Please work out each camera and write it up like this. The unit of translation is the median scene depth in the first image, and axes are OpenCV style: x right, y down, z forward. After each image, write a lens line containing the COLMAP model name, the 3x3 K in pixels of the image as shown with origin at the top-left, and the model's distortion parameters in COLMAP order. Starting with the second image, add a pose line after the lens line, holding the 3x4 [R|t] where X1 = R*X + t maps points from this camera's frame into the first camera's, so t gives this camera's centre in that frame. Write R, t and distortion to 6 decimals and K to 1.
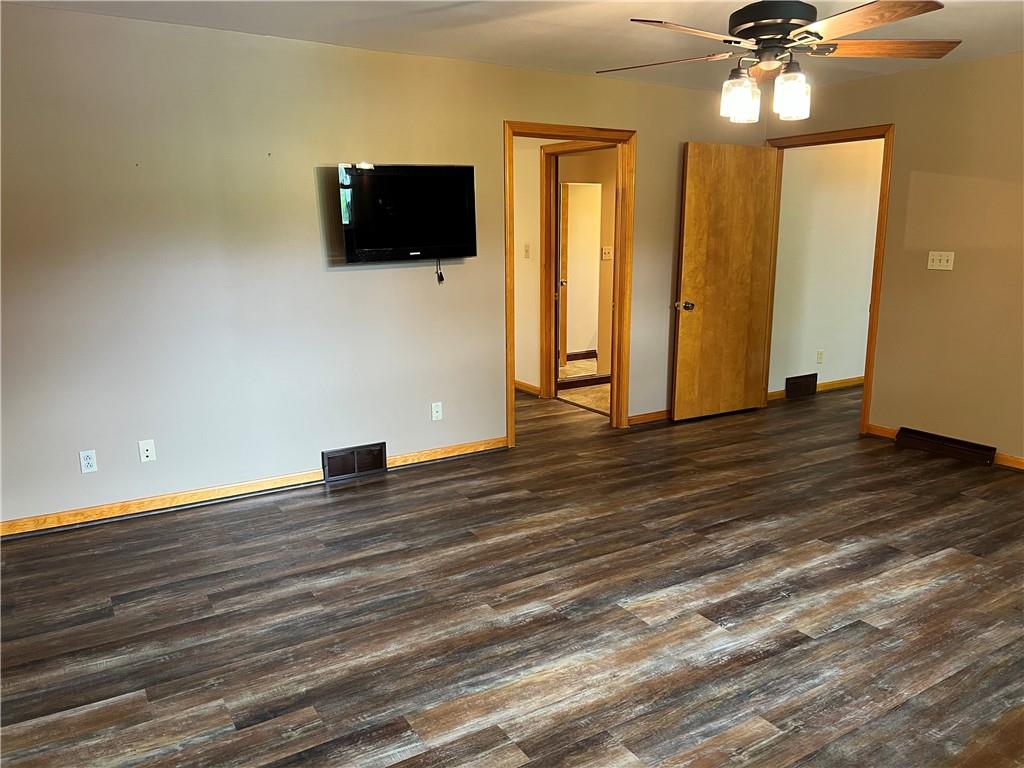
lens RADIAL K [[769.7, 0, 505.4], [0, 769.7, 378.4], [0, 0, 1]] dist [0.058334, -0.053016]
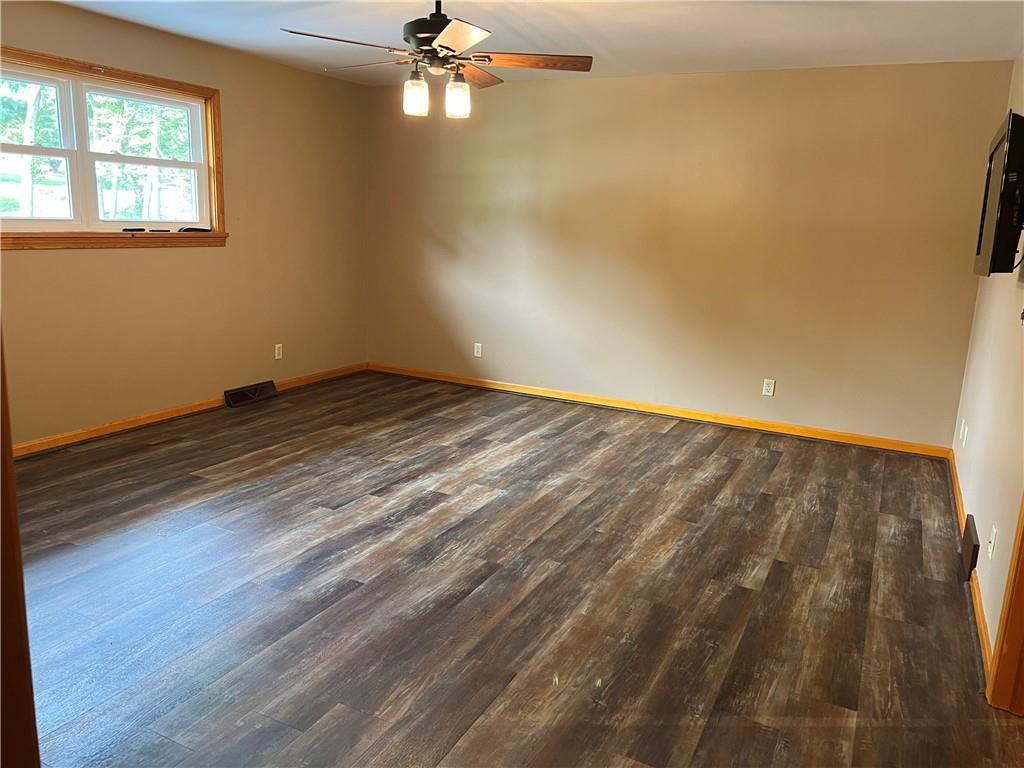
lens RADIAL K [[769.7, 0, 513.5], [0, 769.7, 388.3], [0, 0, 1]] dist [0.058334, -0.053016]
pose [[-0.846619, 0.081419, -0.525934, 0.776086], [-0.142968, 0.917109, 0.372118, -0.347626], [0.512636, 0.390234, -0.764801, 1.851308]]
